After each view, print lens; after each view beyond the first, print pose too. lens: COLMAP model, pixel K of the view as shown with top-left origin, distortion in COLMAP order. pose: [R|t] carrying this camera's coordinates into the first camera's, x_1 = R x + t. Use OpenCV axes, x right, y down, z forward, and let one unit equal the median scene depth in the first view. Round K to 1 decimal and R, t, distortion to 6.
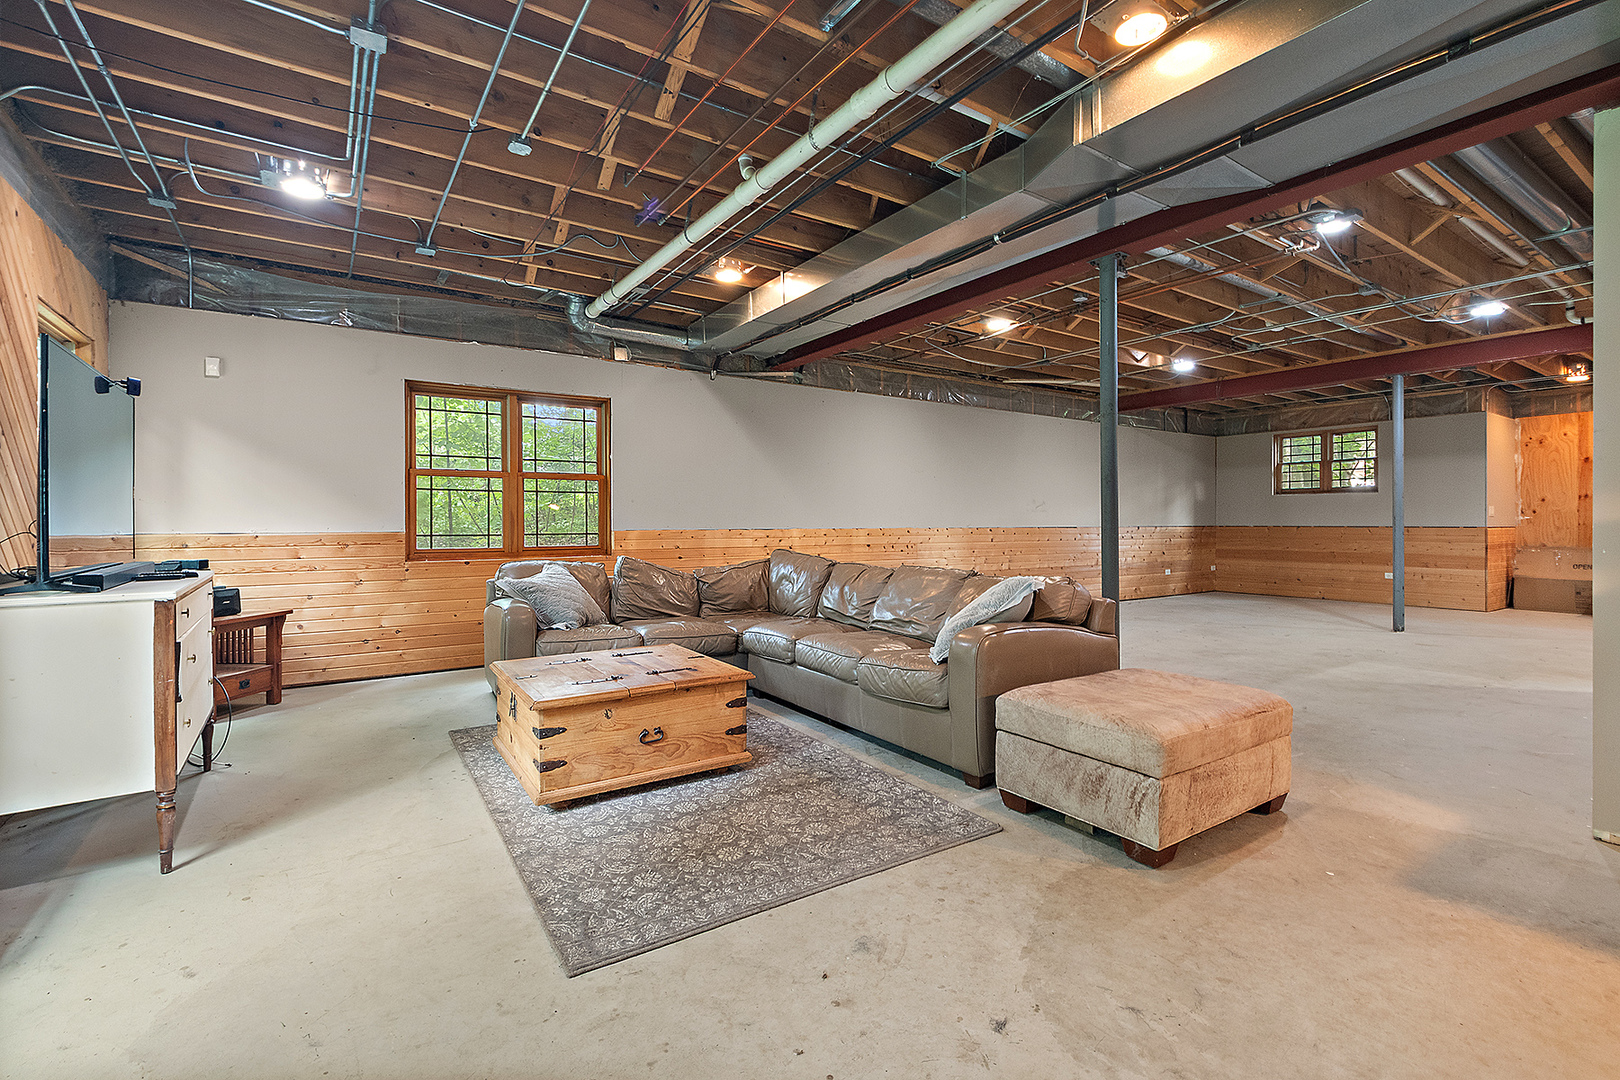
lens RADIAL K [[725.8, 0, 801.2], [0, 725.8, 523.8], [0, 0, 1]] dist [-0.001946, -0.002490]
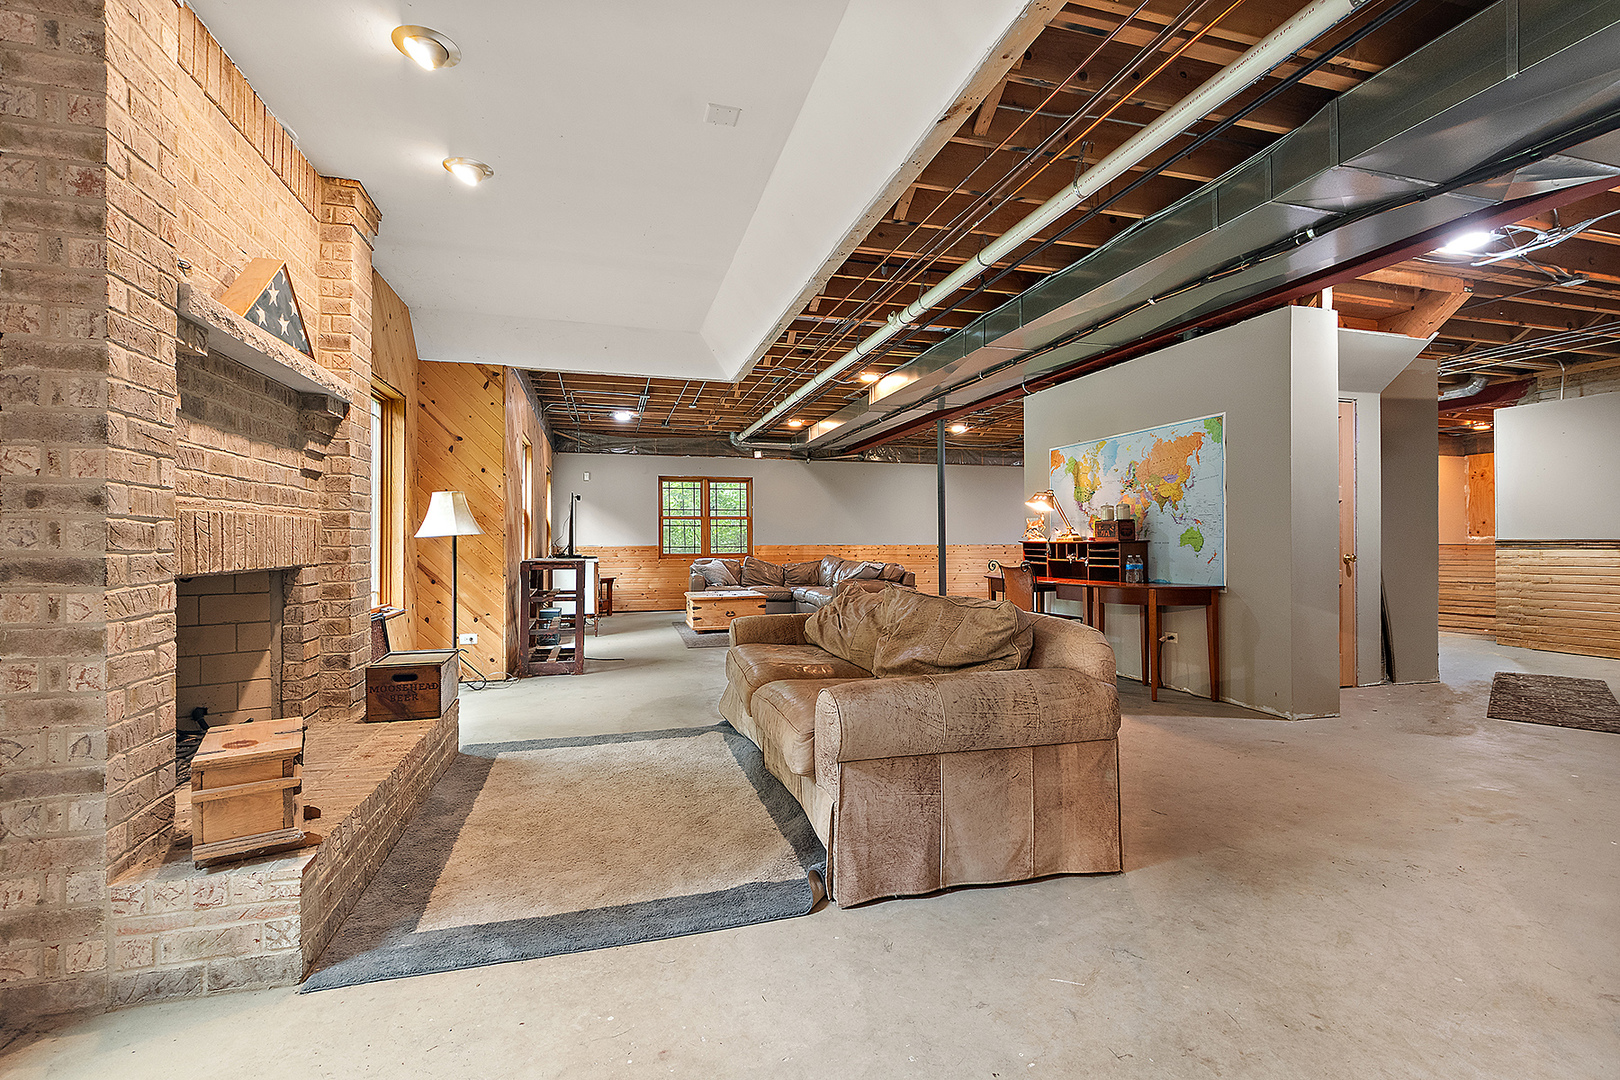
lens RADIAL K [[725.8, 0, 814.1], [0, 725.8, 542.2], [0, 0, 1]] dist [-0.001946, -0.002490]
pose [[0.954452, -0.000584, -0.298364, 0.534945], [-0.000069, 0.999998, -0.002179, 0.006226], [0.298365, 0.002100, 0.954450, -0.914557]]
